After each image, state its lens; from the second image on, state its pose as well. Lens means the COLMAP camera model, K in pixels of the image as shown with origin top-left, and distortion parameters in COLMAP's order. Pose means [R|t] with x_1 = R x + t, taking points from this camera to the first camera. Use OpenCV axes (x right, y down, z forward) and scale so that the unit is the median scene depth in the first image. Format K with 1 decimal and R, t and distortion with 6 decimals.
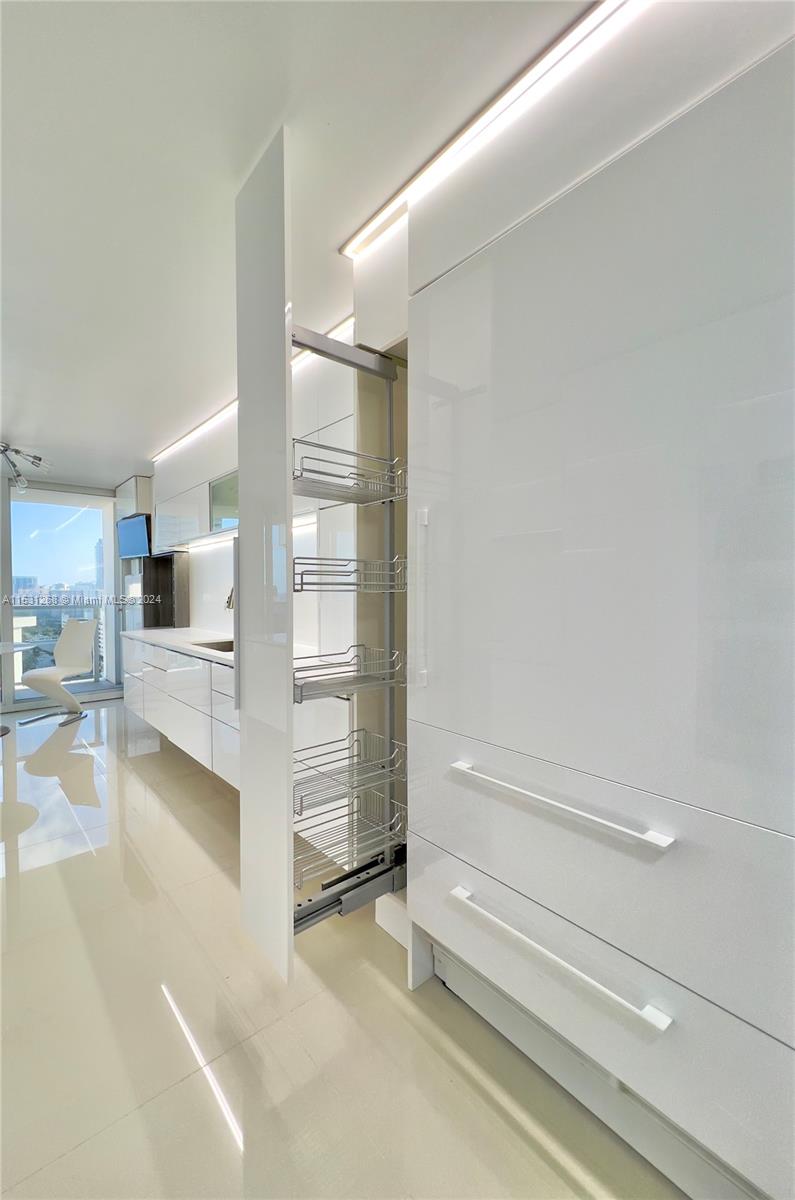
lens RADIAL K [[484.0, 0, 344.2], [0, 484.0, 600.7], [0, 0, 1]] dist [-0.002814, -0.000211]
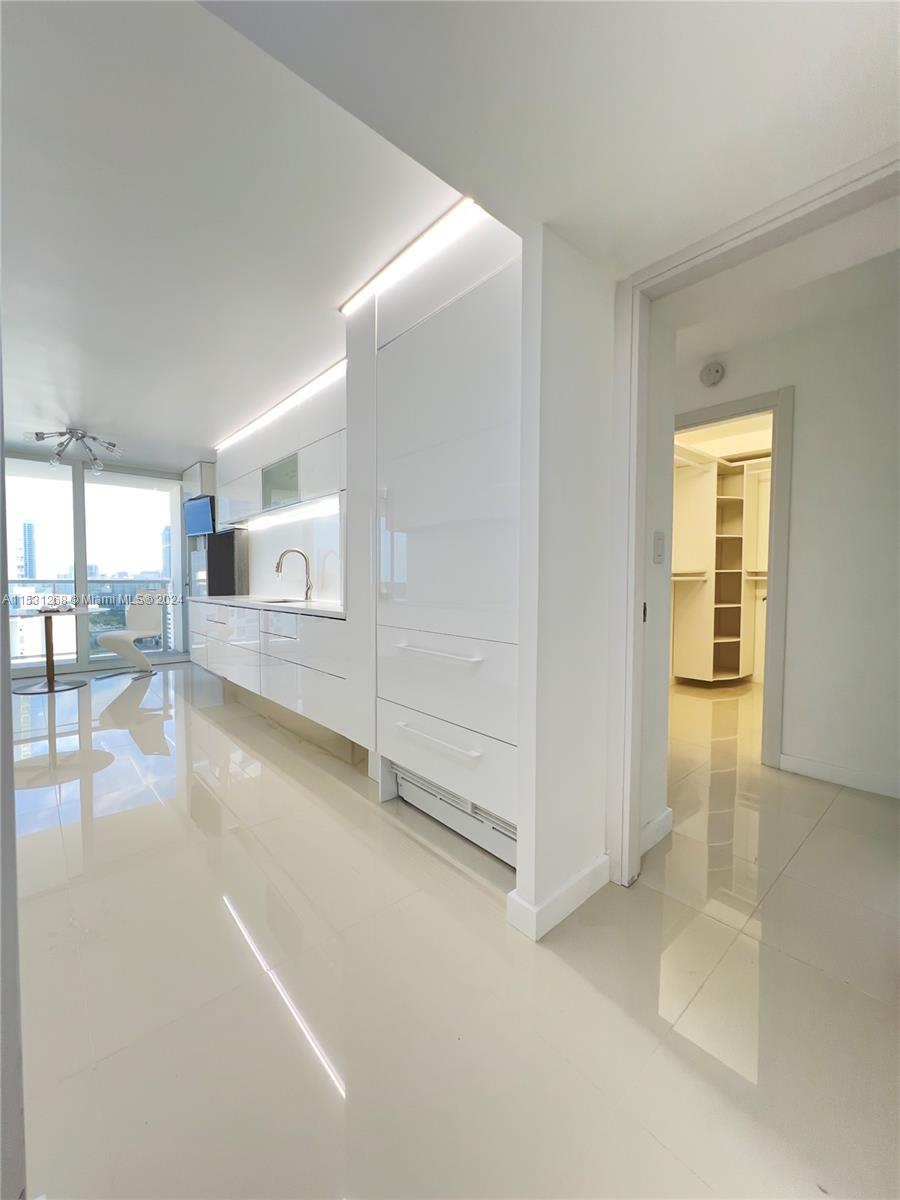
lens RADIAL K [[481.6, 0, 449.5], [0, 481.6, 598.9], [0, 0, 1]] dist [0.001384, 0.000009]
pose [[0.997981, 0.004247, 0.063377, 0.082604], [-0.005248, 0.999864, 0.015633, 0.043020], [-0.063302, -0.015934, 0.997867, -0.171440]]
